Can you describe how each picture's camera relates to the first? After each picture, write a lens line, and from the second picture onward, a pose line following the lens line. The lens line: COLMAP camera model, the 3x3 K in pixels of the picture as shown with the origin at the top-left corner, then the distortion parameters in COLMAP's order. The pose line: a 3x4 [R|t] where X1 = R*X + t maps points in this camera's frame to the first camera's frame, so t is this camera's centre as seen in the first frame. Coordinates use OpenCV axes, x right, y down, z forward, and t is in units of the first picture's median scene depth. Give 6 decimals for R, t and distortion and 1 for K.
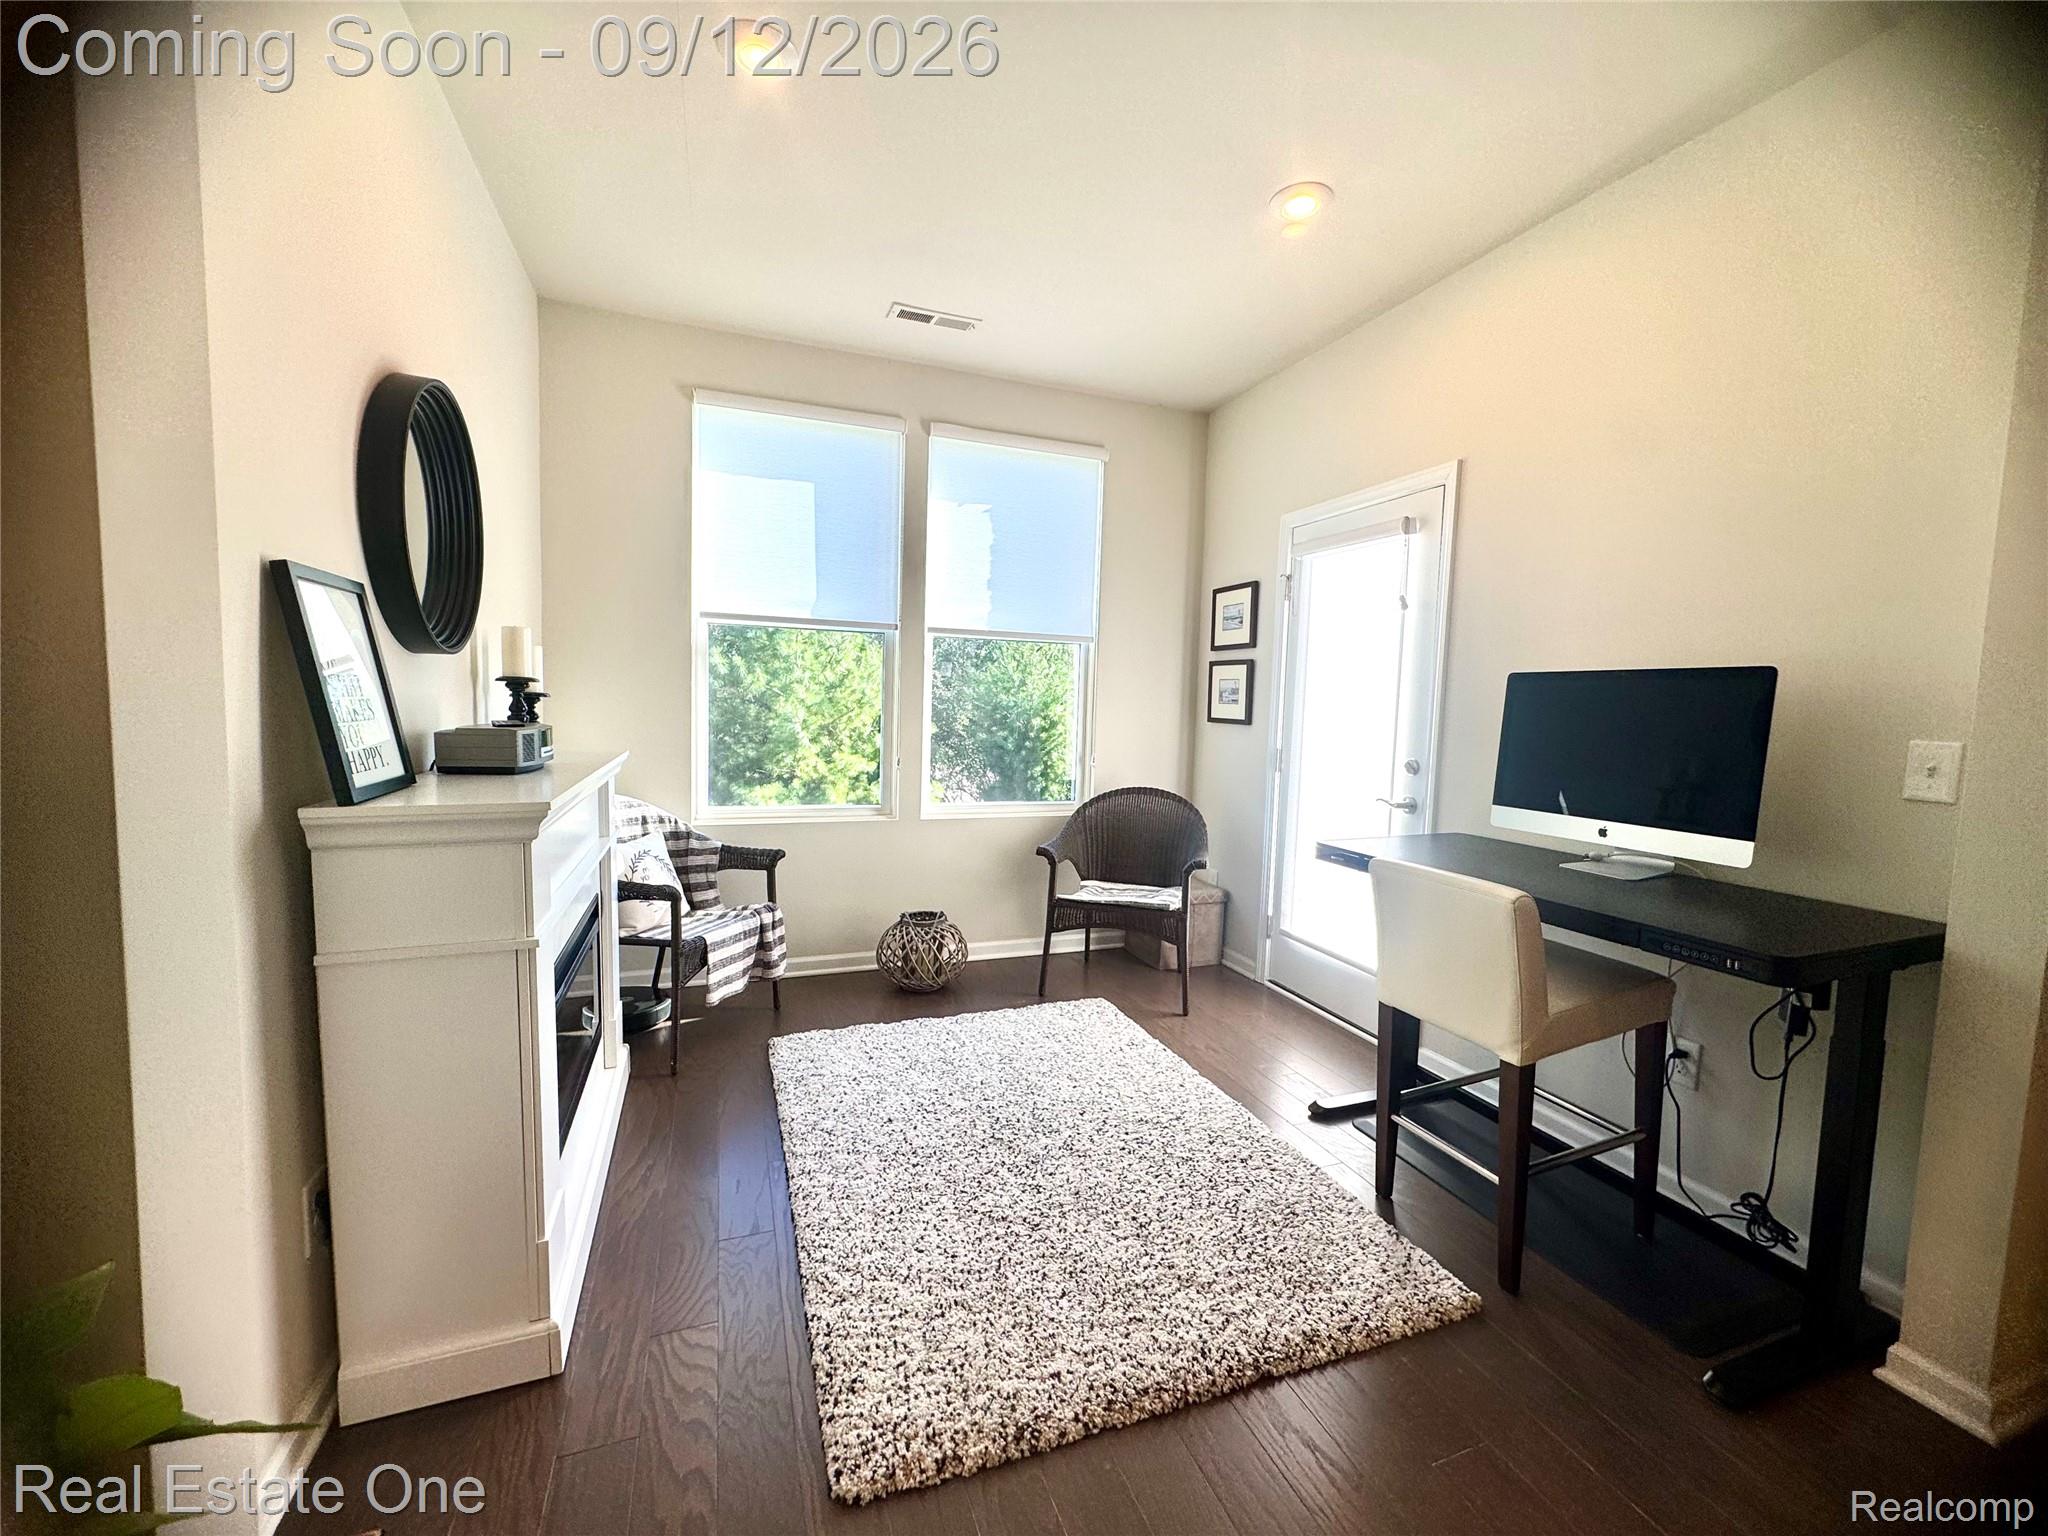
lens RADIAL K [[817.6, 0, 1027.0], [0, 817.6, 764.1], [0, 0, 1]] dist [-0.003534, 0.000489]
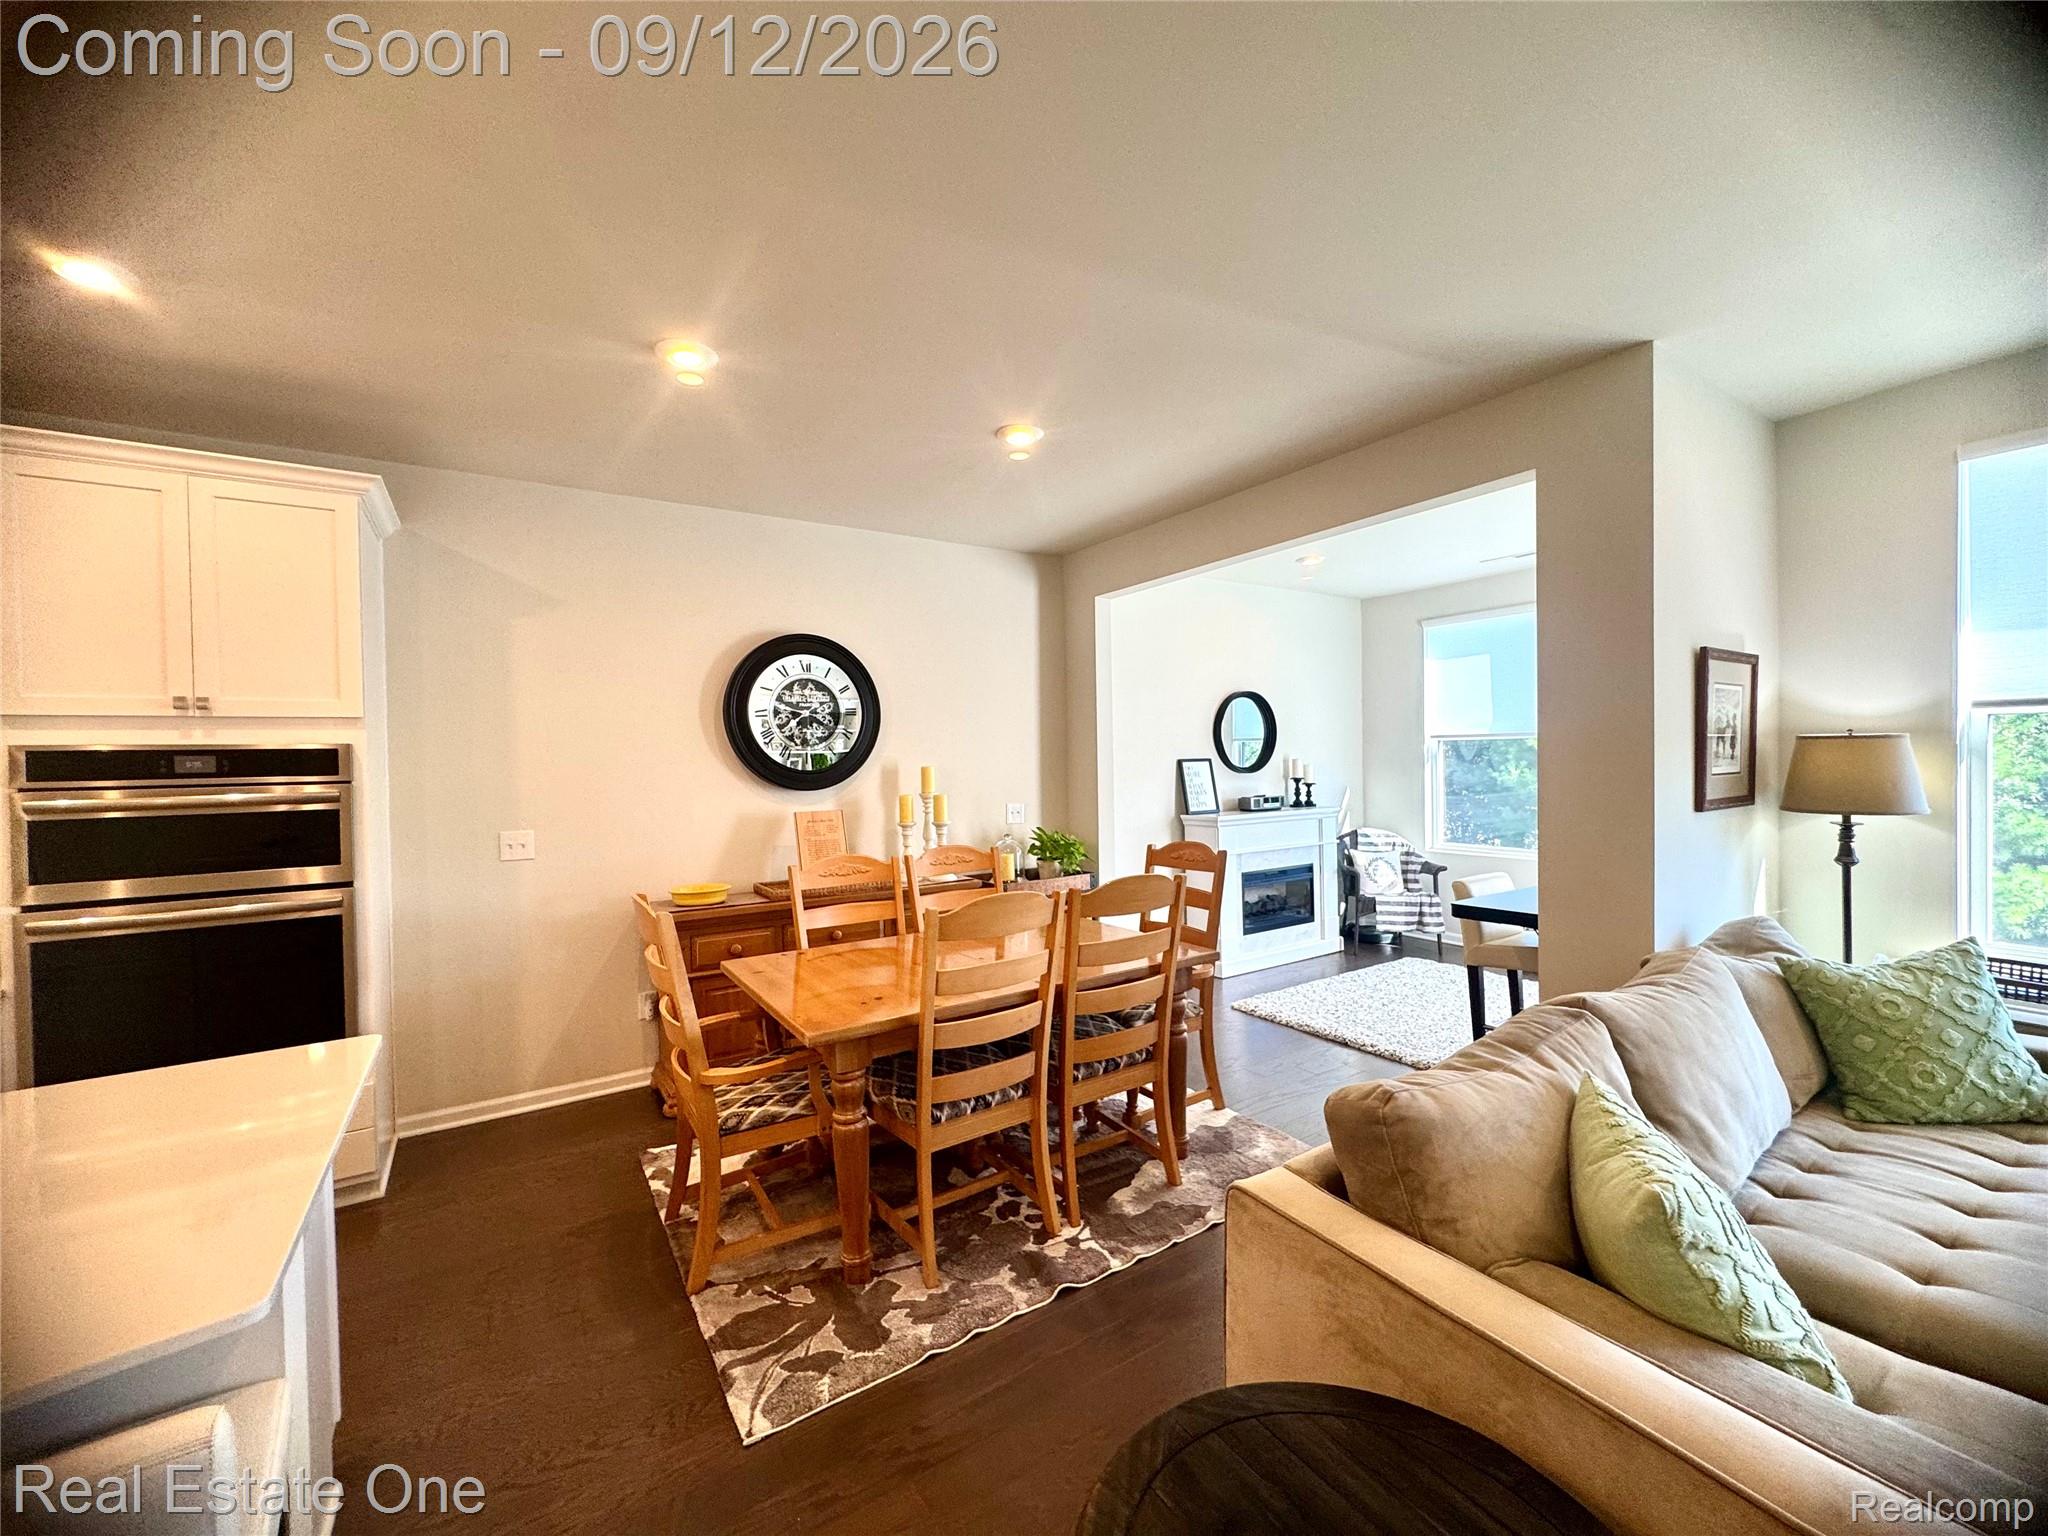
lens RADIAL K [[817.6, 0, 1026.0], [0, 817.6, 764.0], [0, 0, 1]] dist [-0.003534, 0.000489]
pose [[0.229799, -0.025418, -0.972906, 1.255389], [-0.050596, 0.997995, -0.038024, -0.004182], [0.971922, 0.057963, 0.228052, -0.321552]]
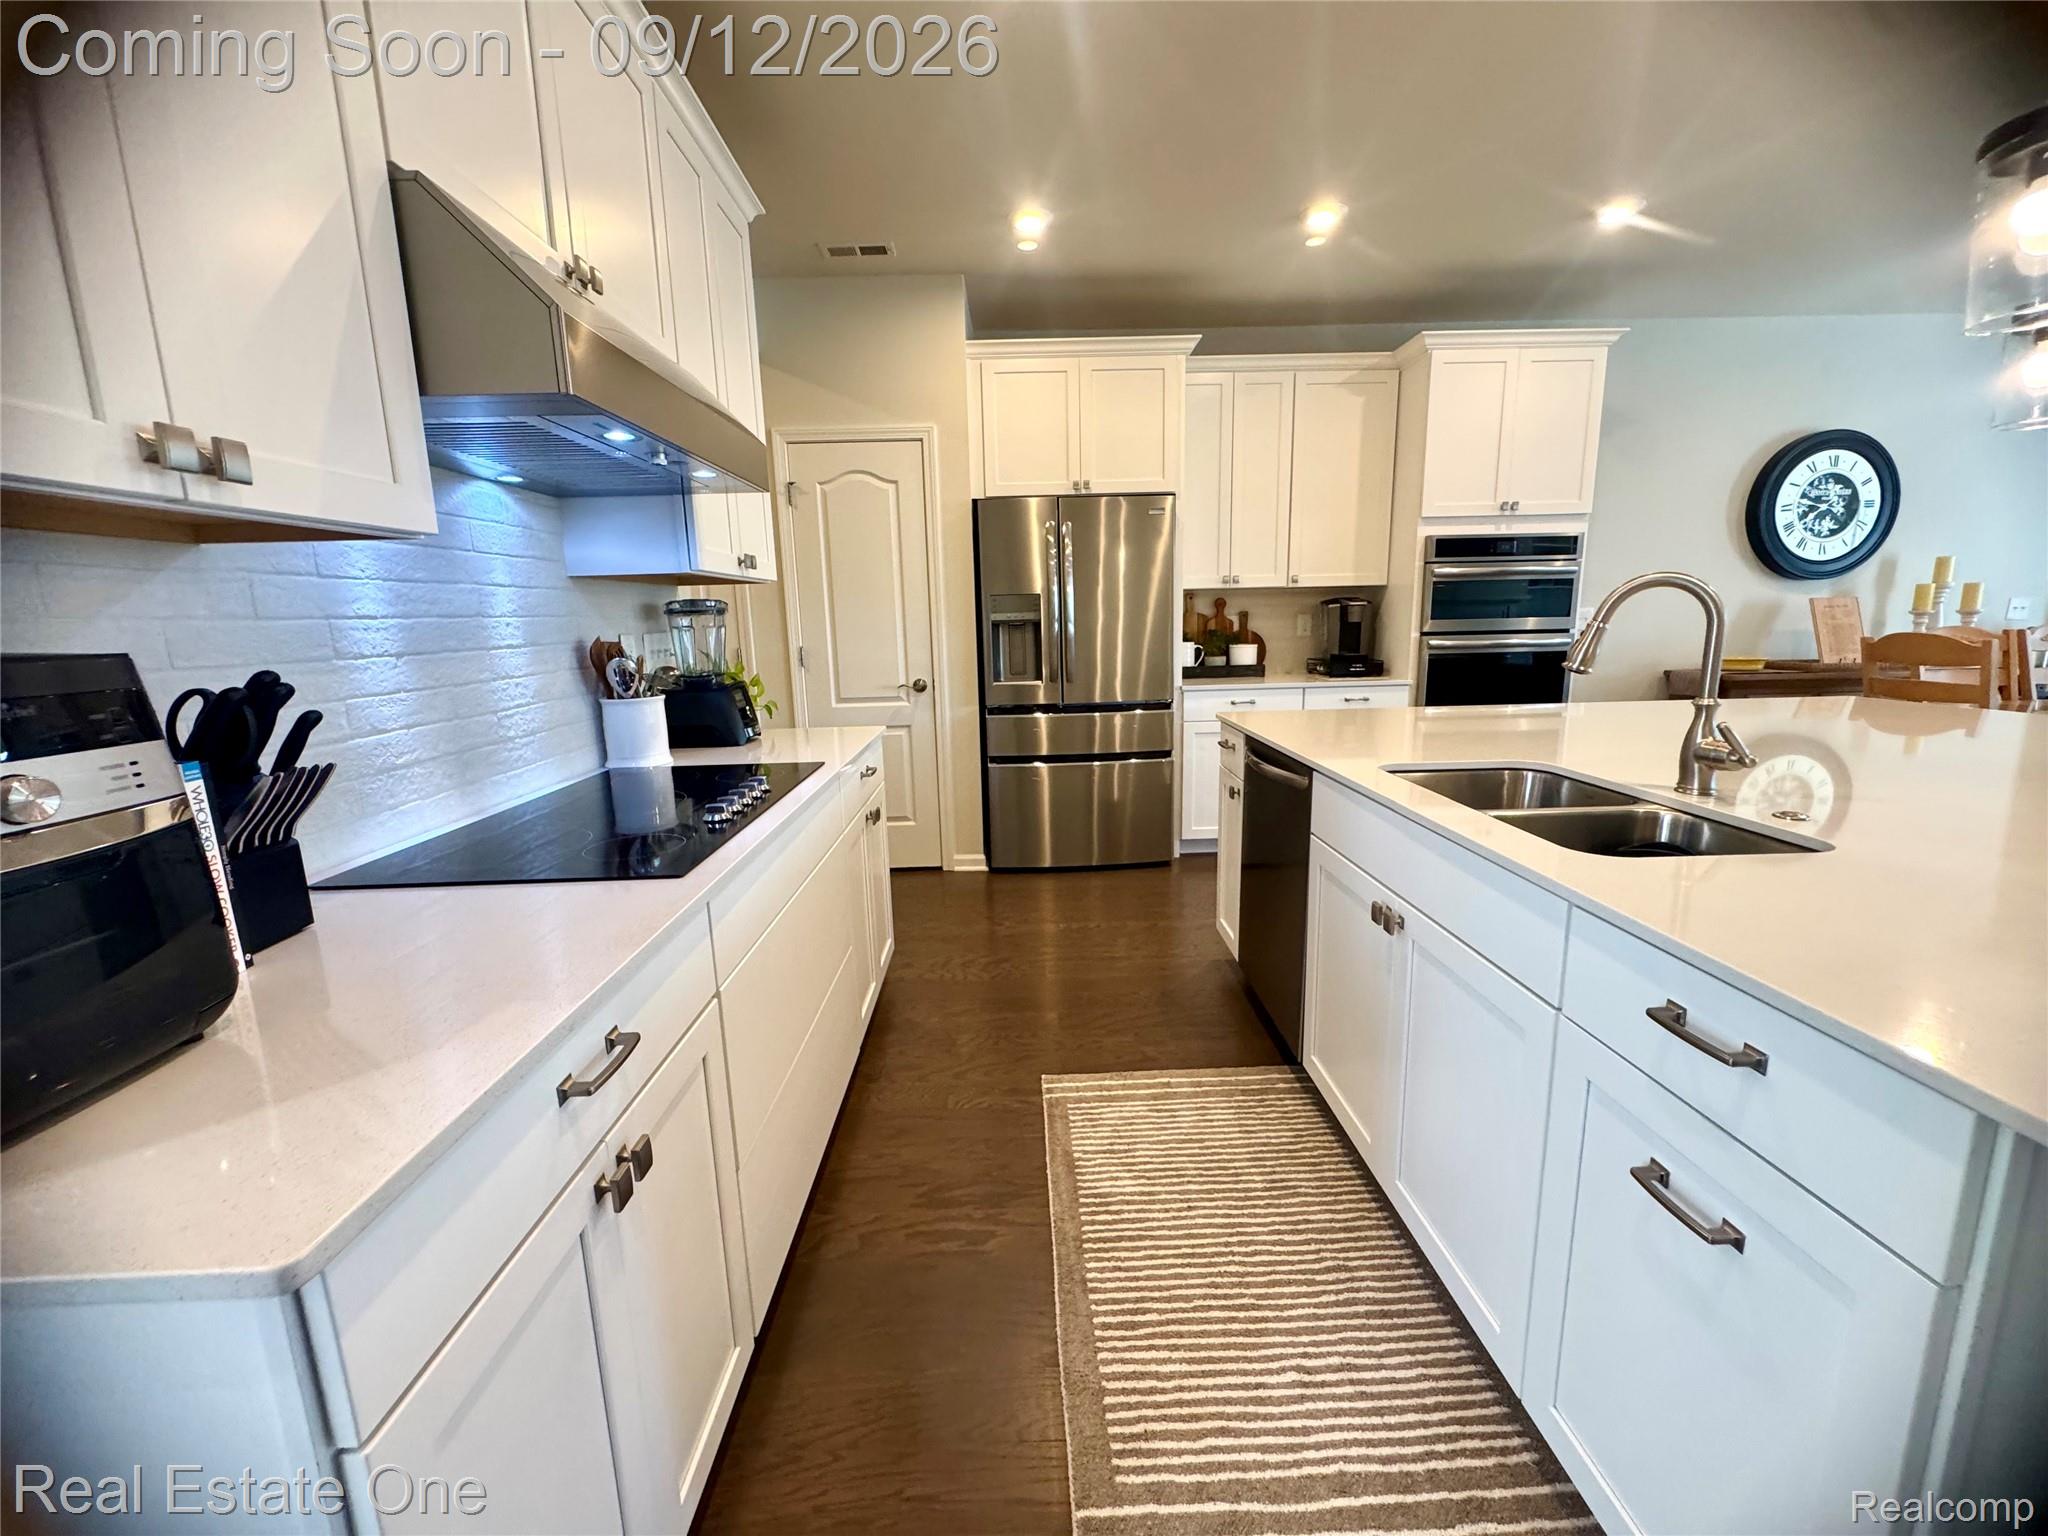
lens RADIAL K [[817.6, 0, 1025.4], [0, 817.6, 765.0], [0, 0, 1]] dist [-0.003534, 0.000489]
pose [[-0.323846, 0.152822, -0.933686, 1.731625], [-0.061308, 0.981405, 0.181897, 0.147553], [0.944121, 0.116149, -0.308455, -1.174448]]
